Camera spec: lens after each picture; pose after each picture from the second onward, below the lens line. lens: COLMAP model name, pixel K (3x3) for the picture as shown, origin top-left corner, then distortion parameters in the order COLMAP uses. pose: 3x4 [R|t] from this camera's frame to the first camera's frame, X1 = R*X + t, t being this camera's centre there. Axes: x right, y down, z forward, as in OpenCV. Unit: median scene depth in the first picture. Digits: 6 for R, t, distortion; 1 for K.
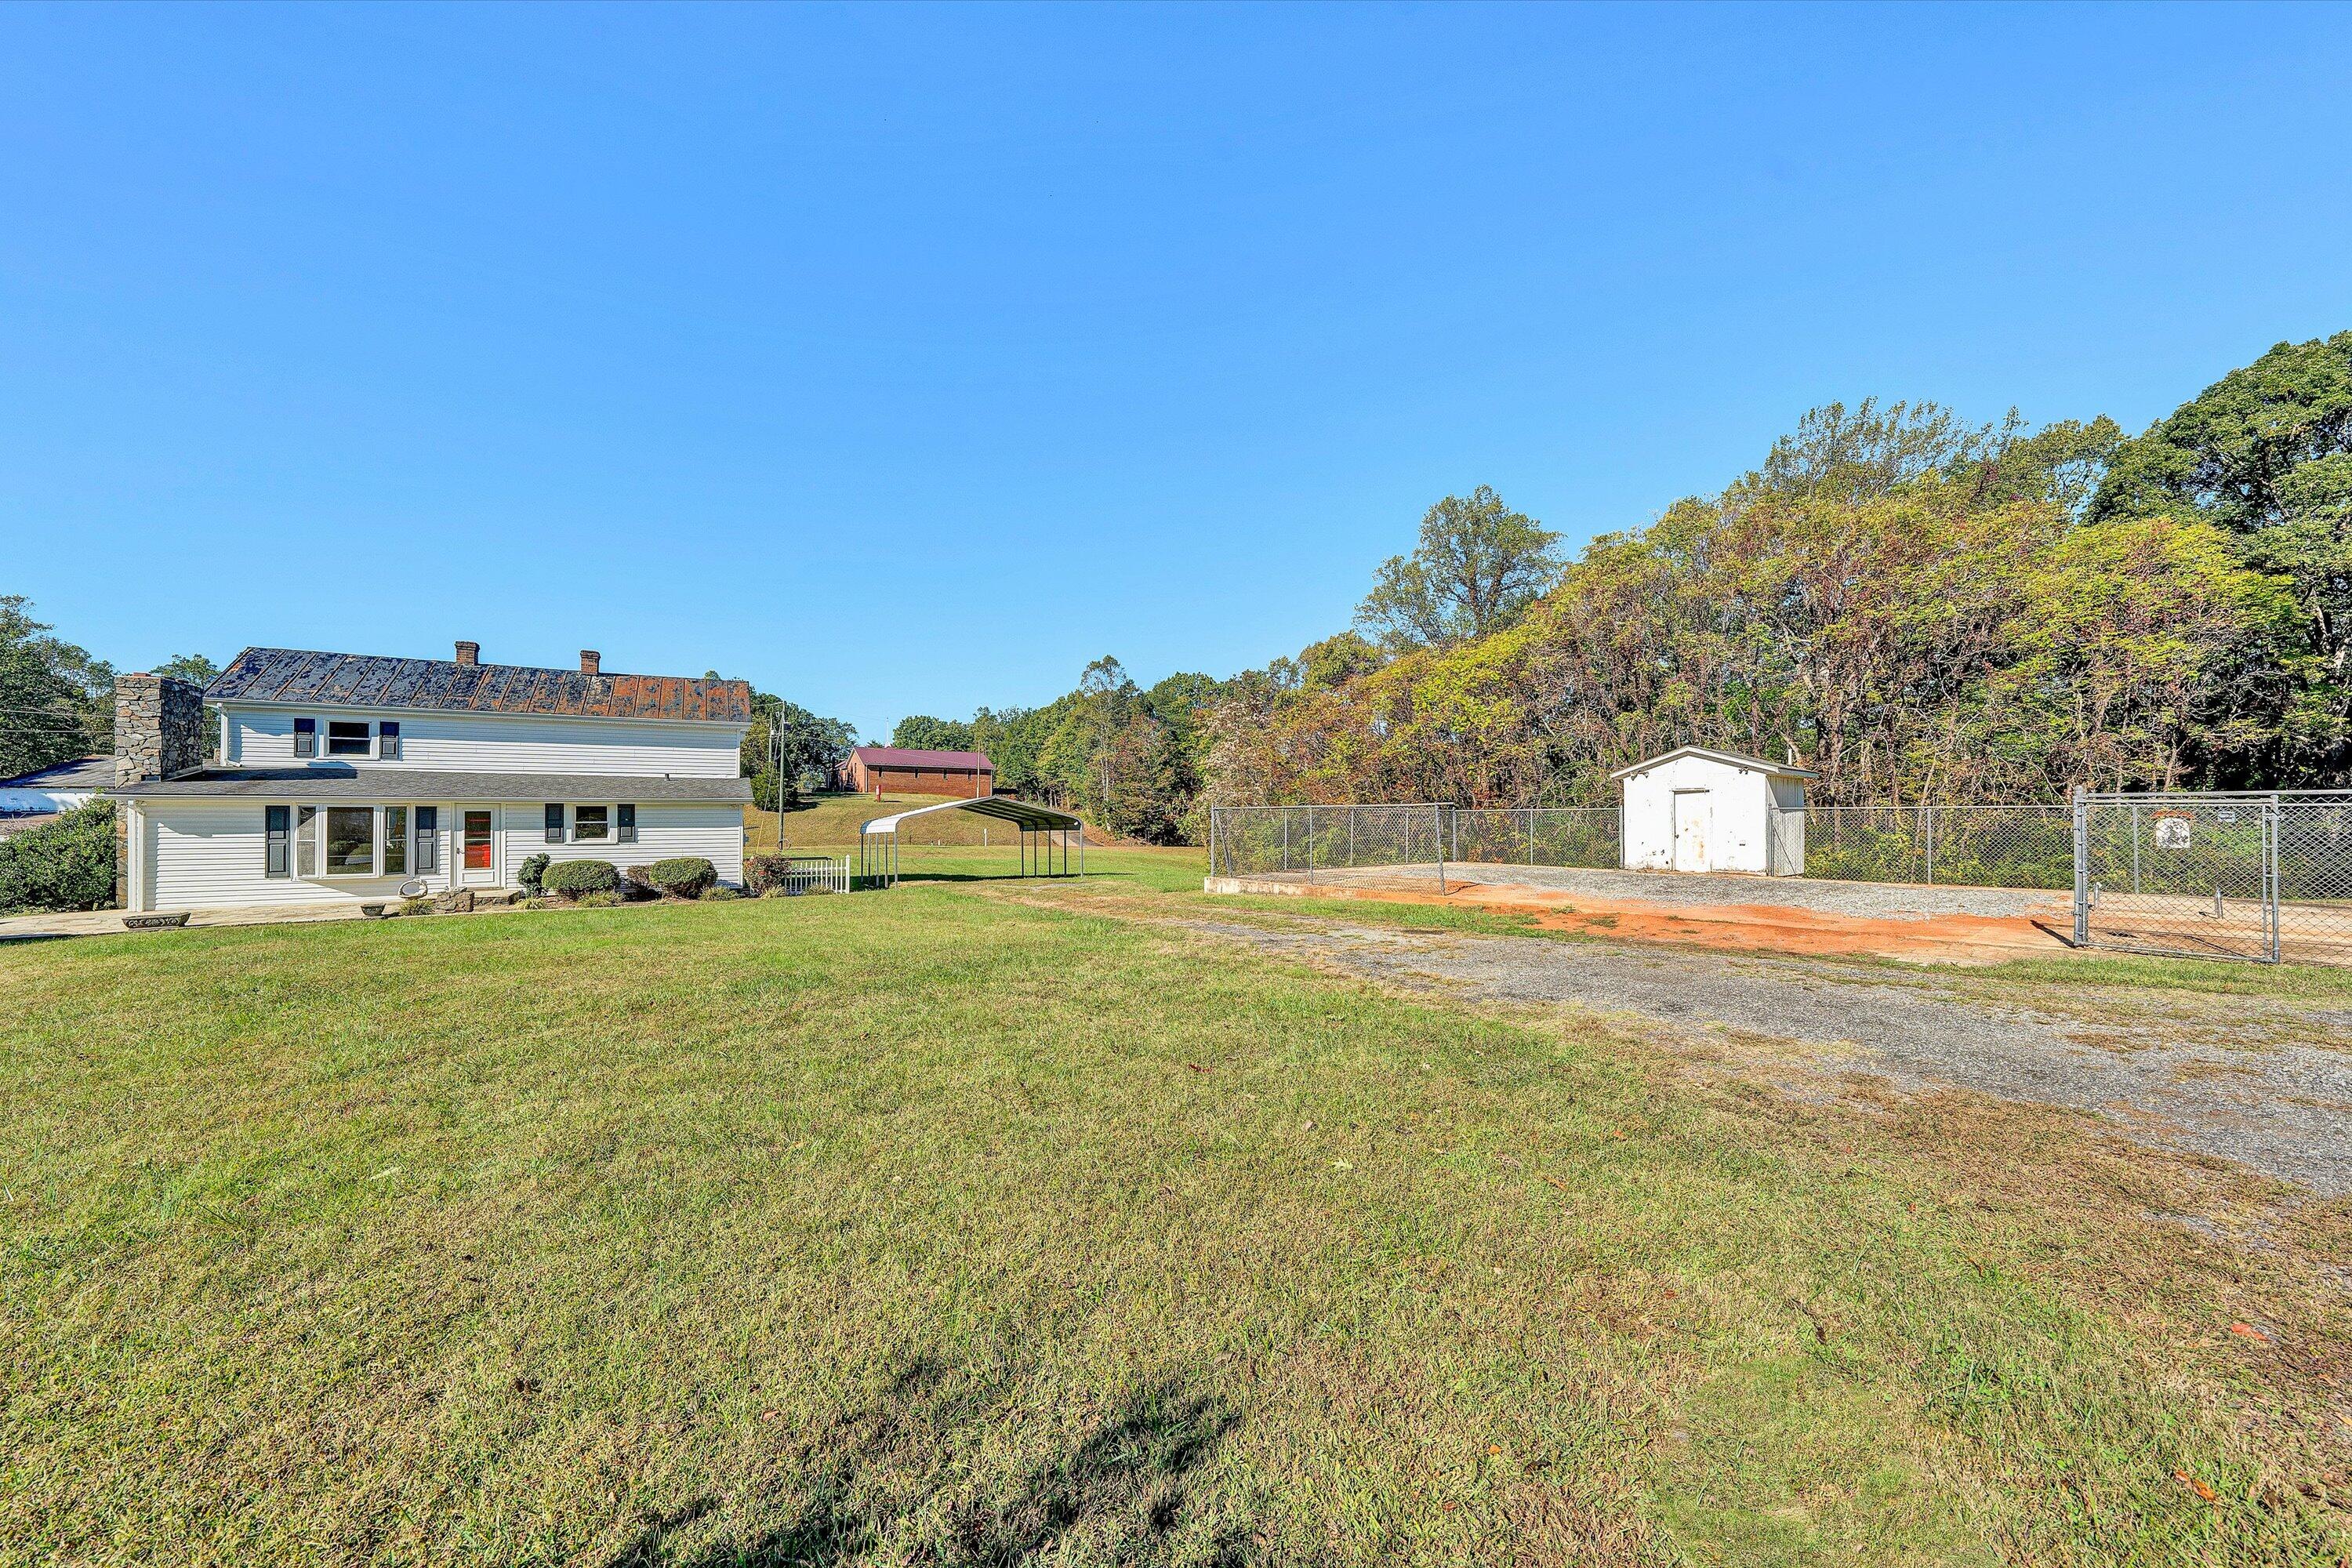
lens RADIAL K [[827.0, 0, 1201.8], [0, 827.0, 798.1], [0, 0, 1]] dist [0.000929, 0.000358]
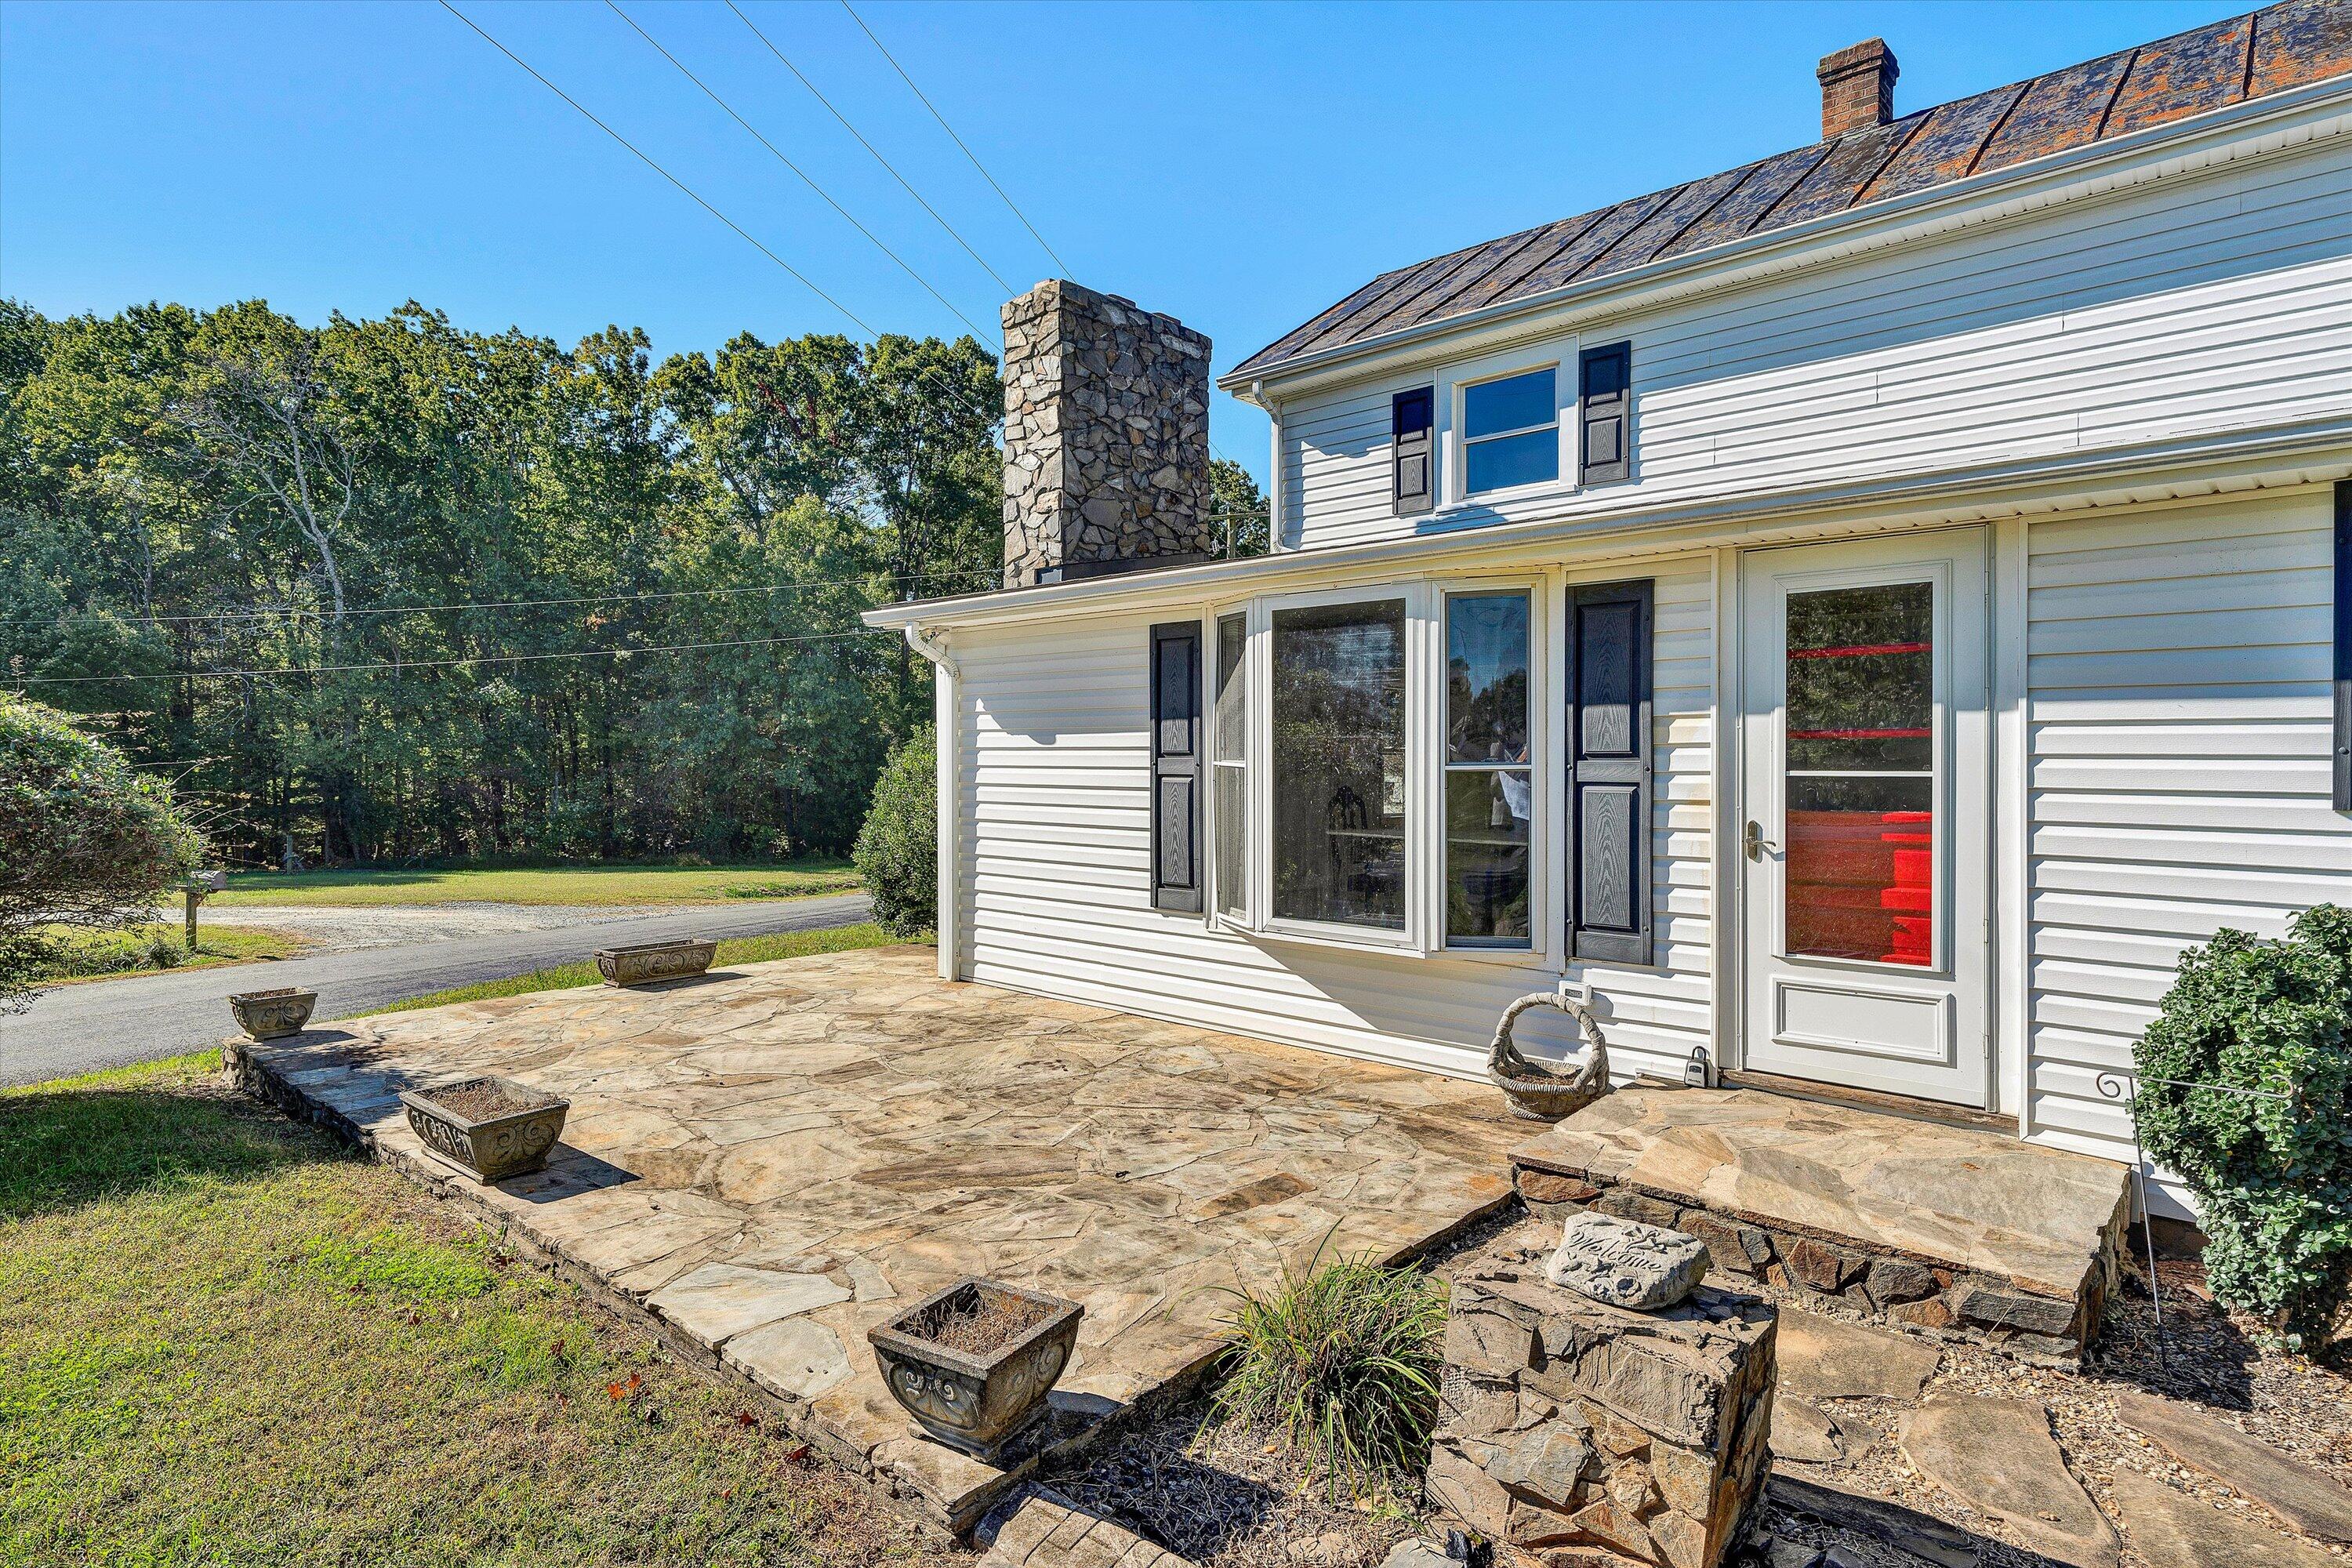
lens RADIAL K [[1236.4, 0, 1170.4], [0, 1236.4, 761.9], [0, 0, 1]] dist [0.000105, -0.000085]
pose [[0.295176, 0.000054, -0.955443, -0.652547], [0.014570, 0.999883, 0.004558, 0.042581], [0.955332, -0.015266, 0.295141, 0.762686]]
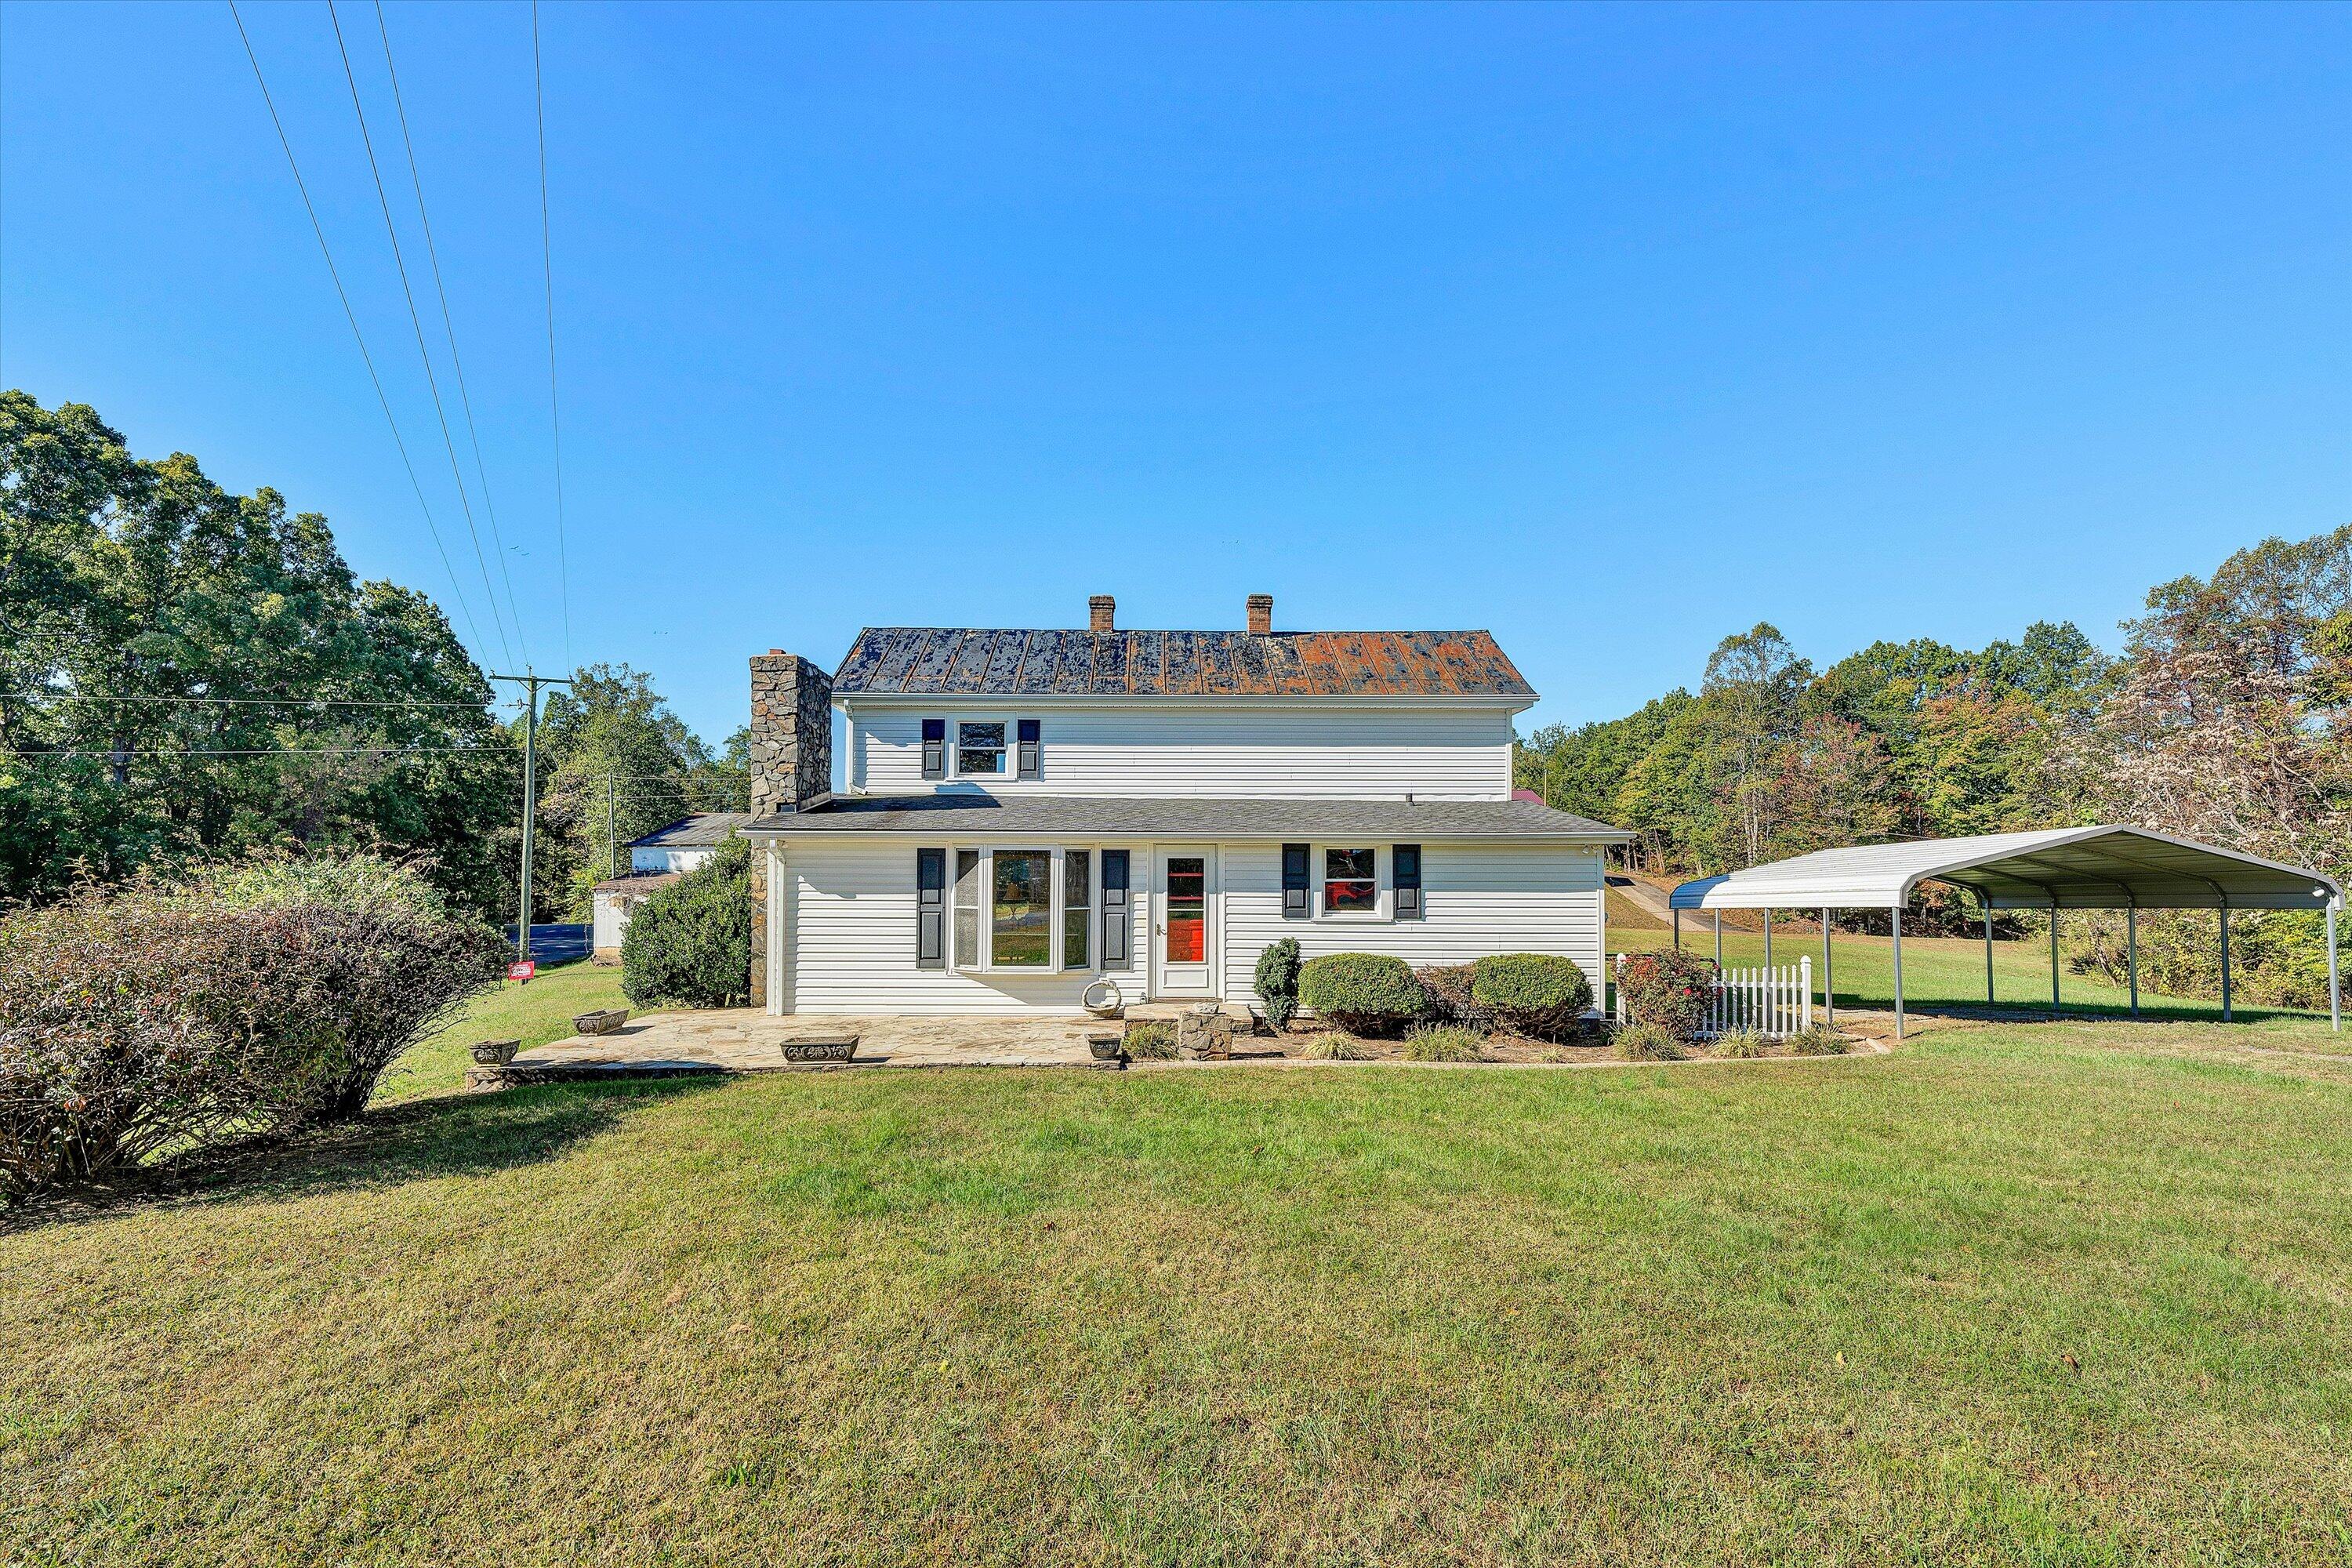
lens RADIAL K [[1110.8, 0, 1168.4], [0, 1110.8, 818.0], [0, 0, 1]] dist [0.001497, 0.000199]
pose [[0.869036, -0.024328, -0.494150, -0.486706], [0.005853, 0.999226, -0.038899, 0.016784], [0.494714, 0.030913, 0.868506, 0.330064]]
